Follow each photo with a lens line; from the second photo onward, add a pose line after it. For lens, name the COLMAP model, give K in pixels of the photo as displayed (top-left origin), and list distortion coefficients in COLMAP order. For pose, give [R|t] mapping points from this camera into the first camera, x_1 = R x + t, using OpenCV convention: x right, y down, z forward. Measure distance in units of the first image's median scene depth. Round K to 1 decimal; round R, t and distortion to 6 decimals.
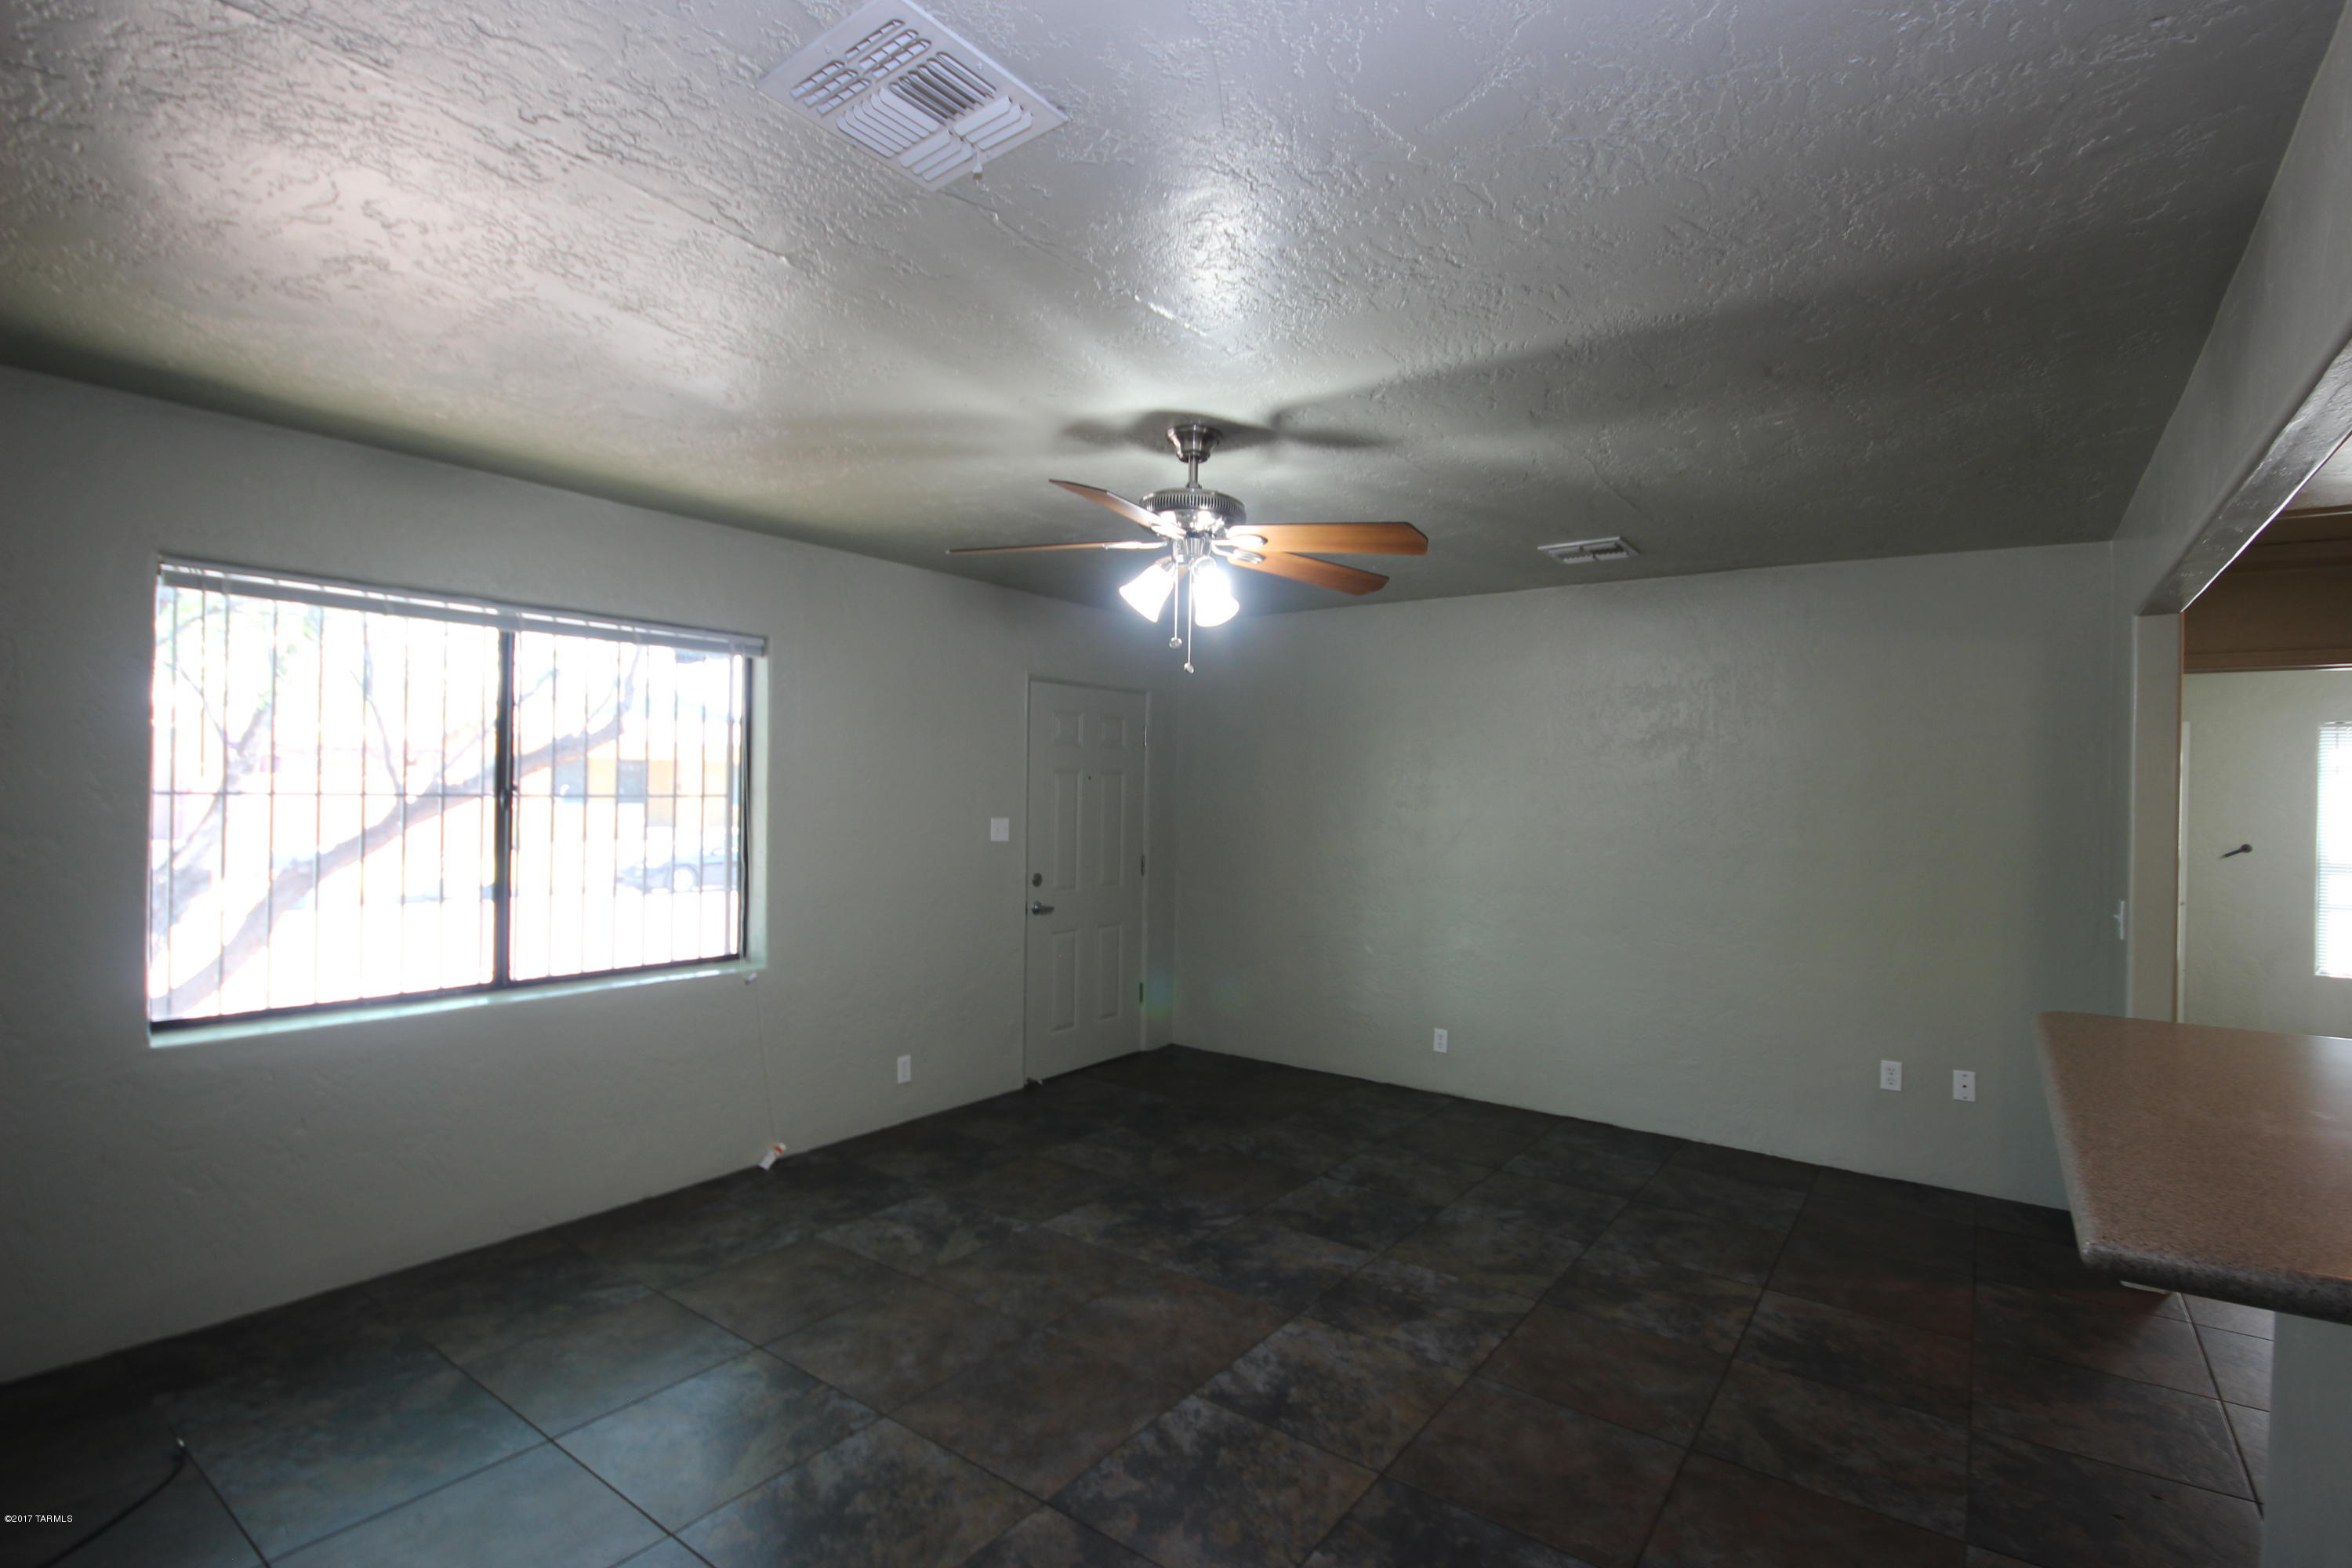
lens RADIAL K [[1090.0, 0, 1193.5], [0, 1090.0, 791.6], [0, 0, 1]] dist [0.004425, -0.007601]
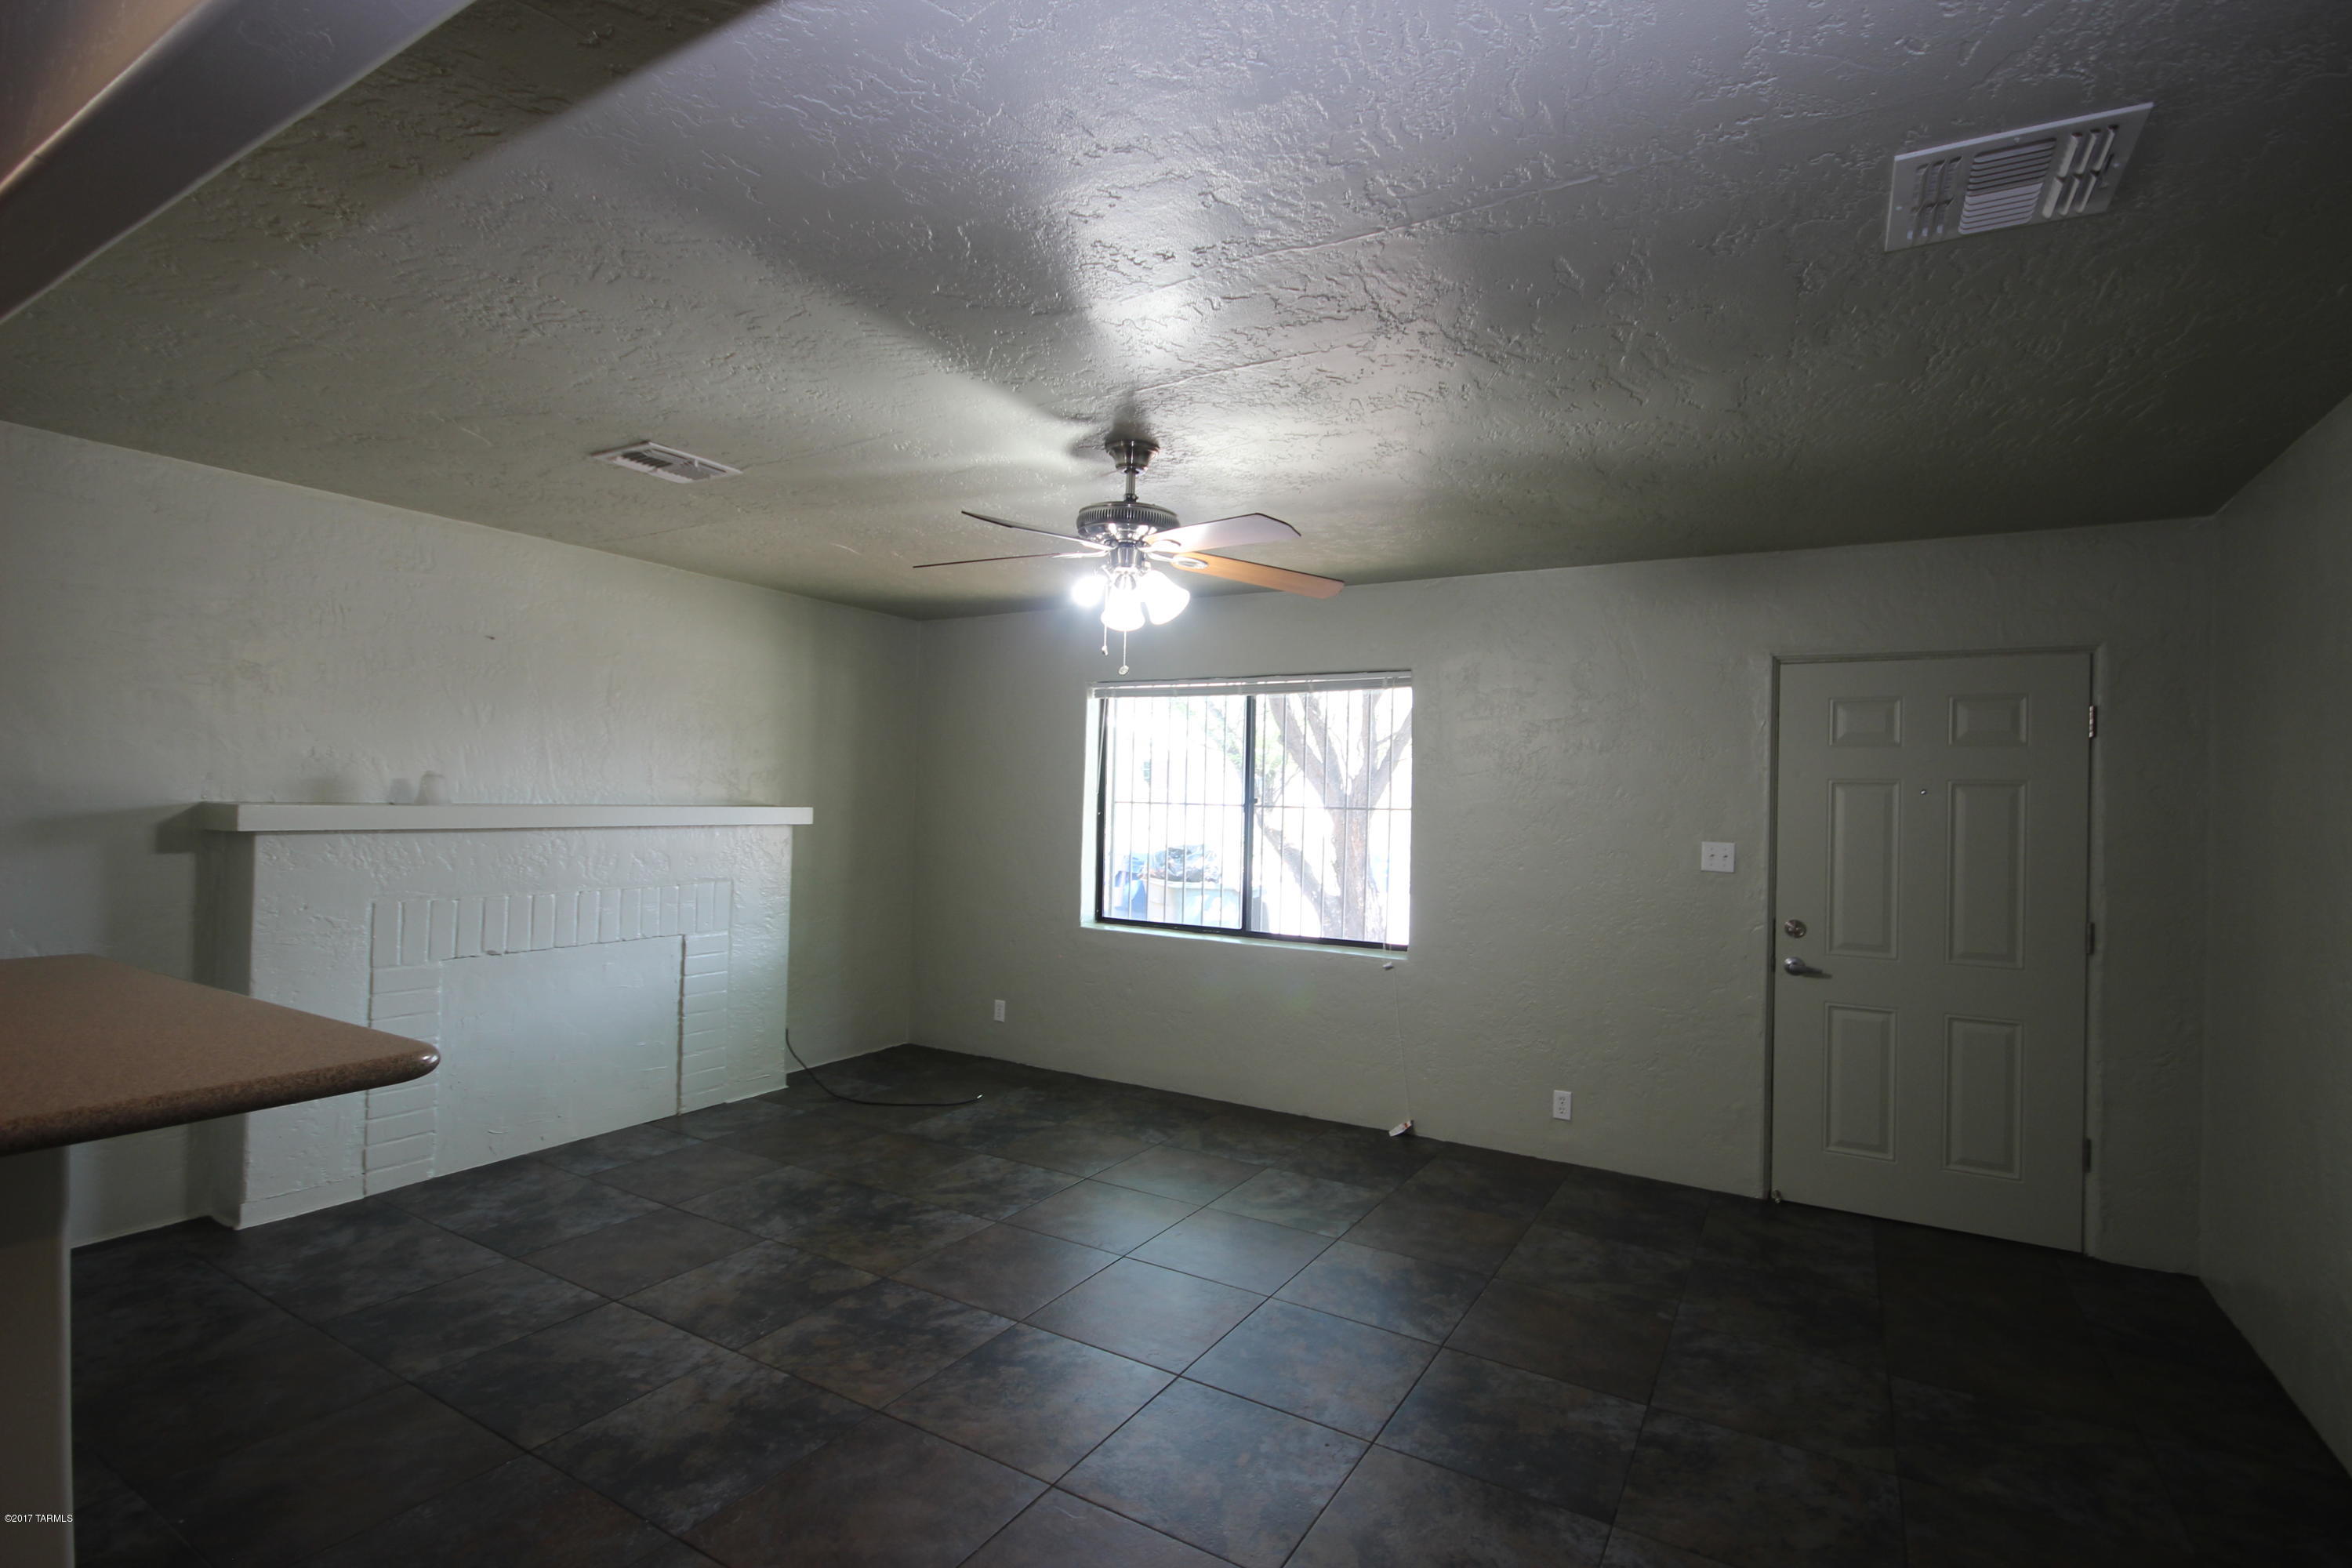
lens RADIAL K [[1090.0, 0, 1195.5], [0, 1090.0, 791.7], [0, 0, 1]] dist [0.004425, -0.007601]
pose [[0.101272, -0.021649, -0.994623, 0.943266], [-0.022618, 0.999455, -0.024057, 0.024375], [0.994602, 0.024933, 0.100727, 0.869254]]
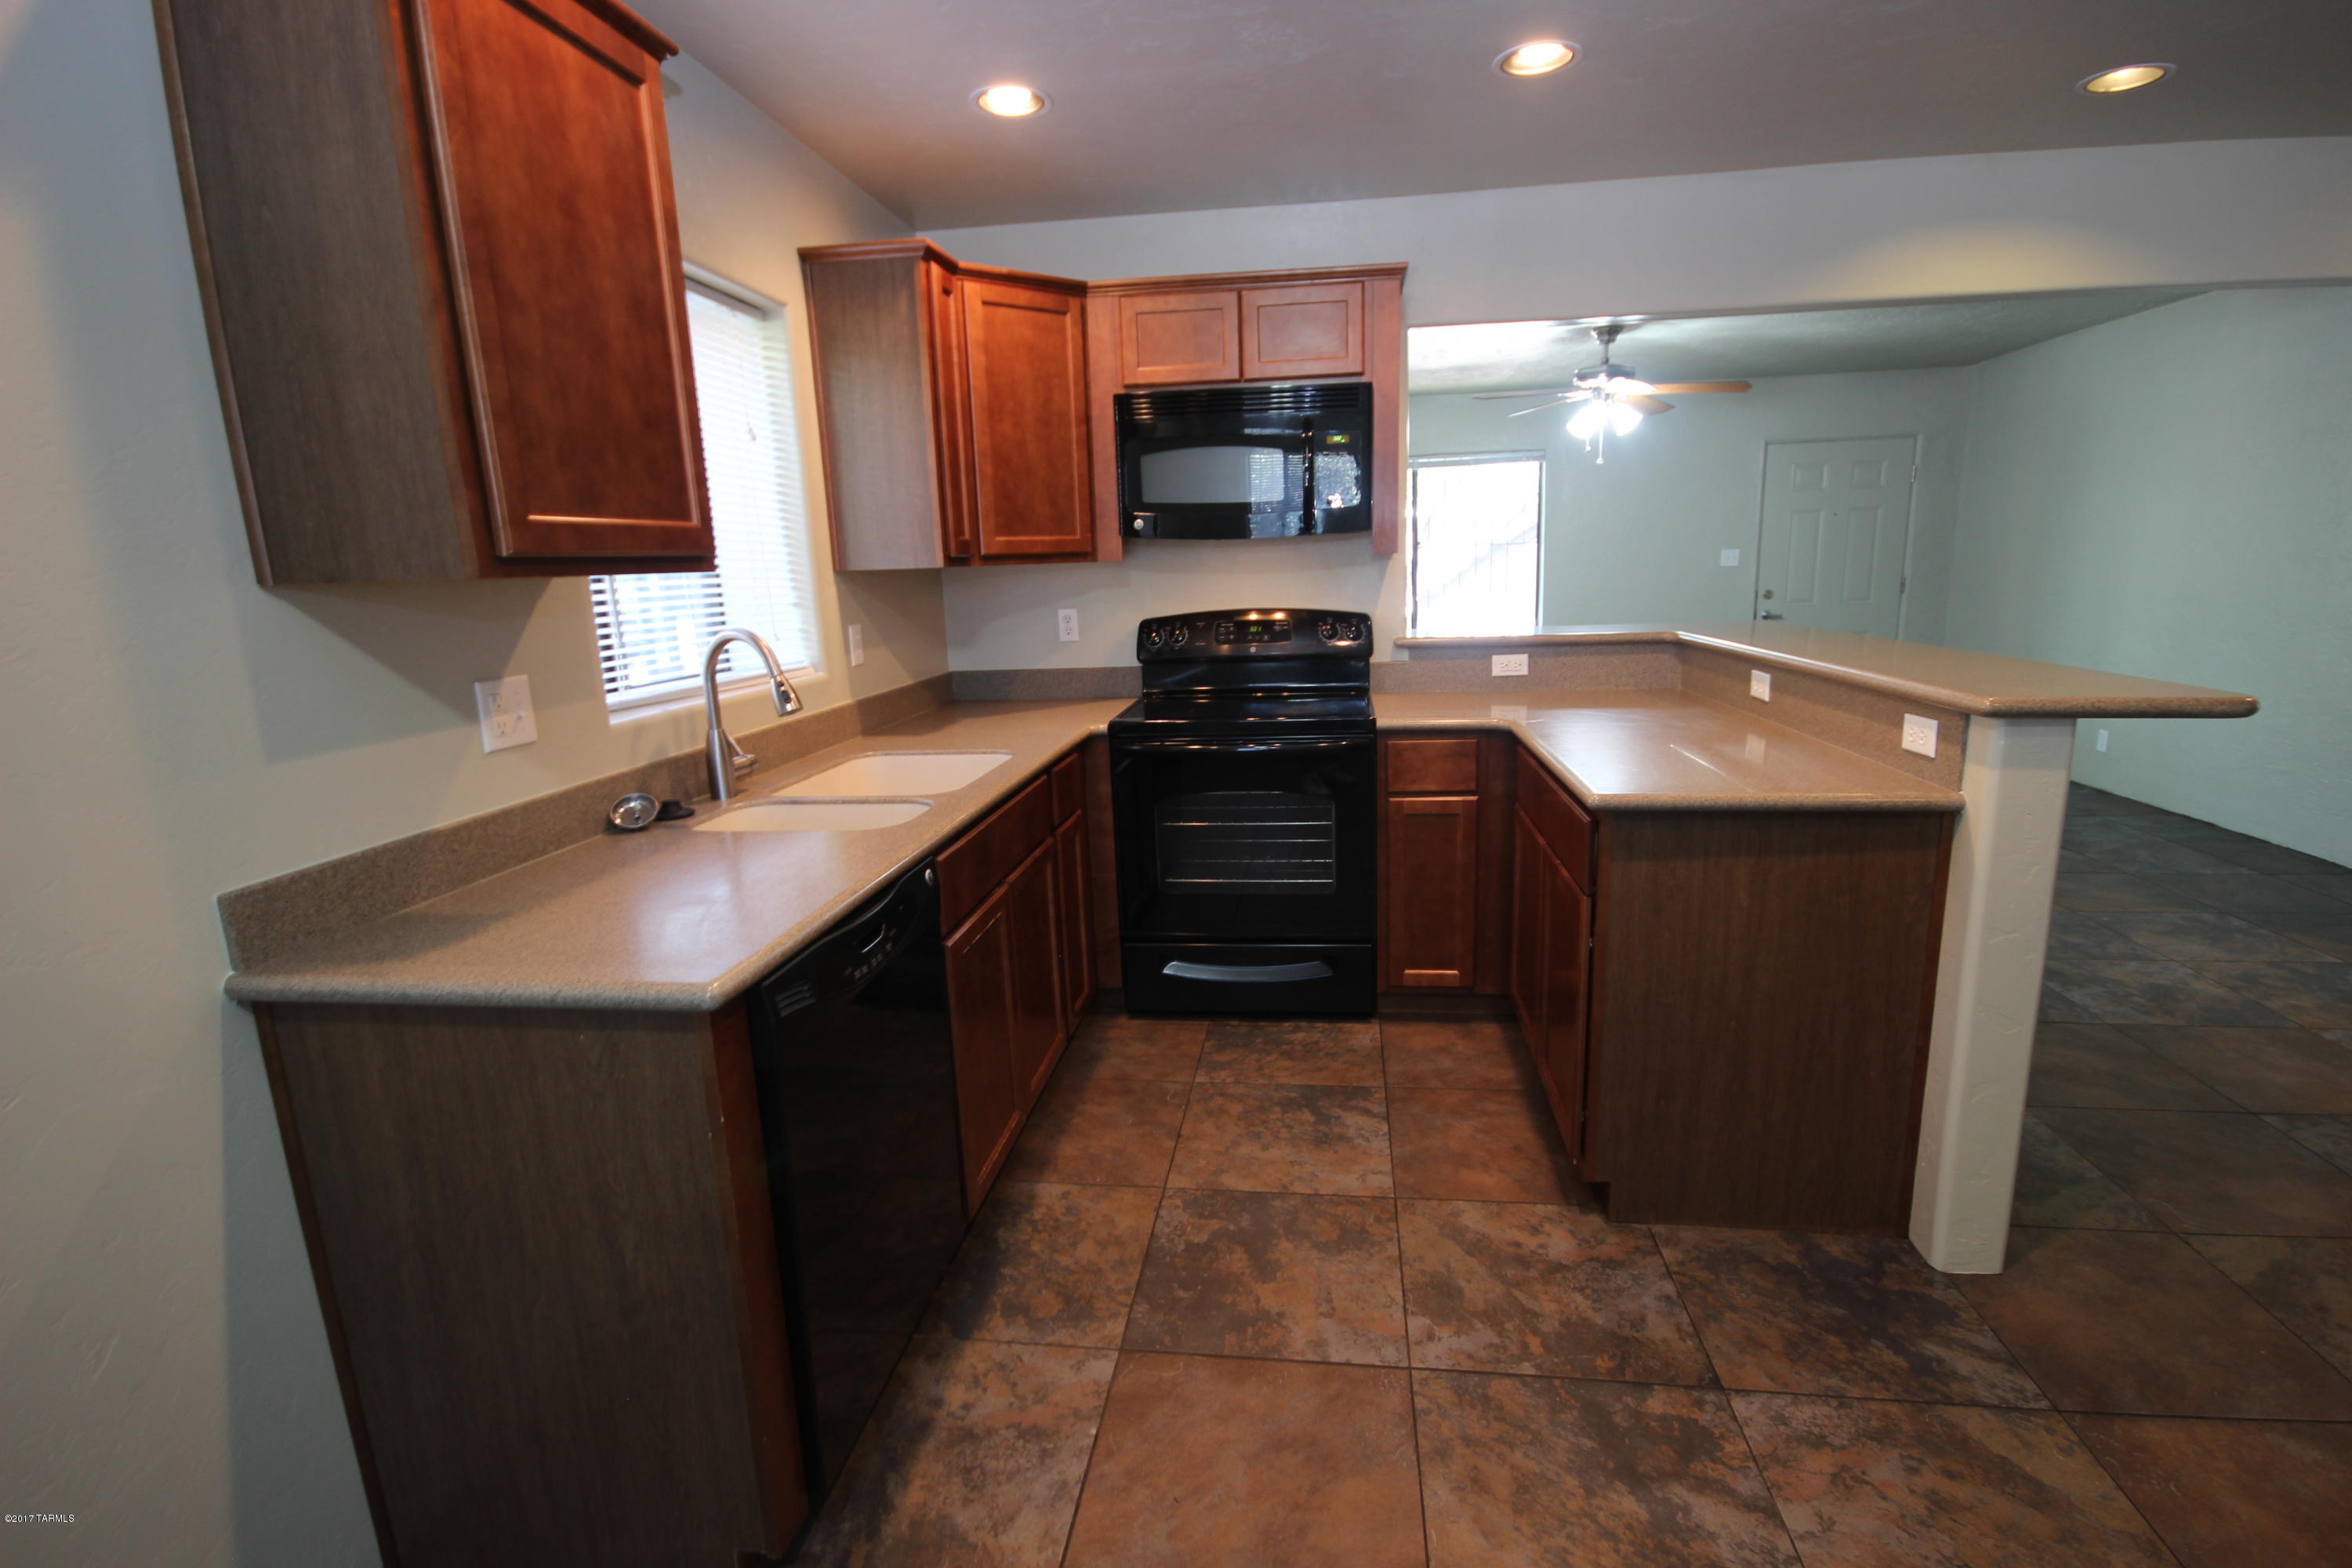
lens RADIAL K [[1090.0, 0, 1187.1], [0, 1090.0, 789.1], [0, 0, 1]] dist [0.004425, -0.007601]
pose [[0.474400, 0.145486, -0.868204, 1.247087], [0.043932, 0.981107, 0.188411, 0.051615], [0.879213, -0.127524, 0.459046, -0.515553]]
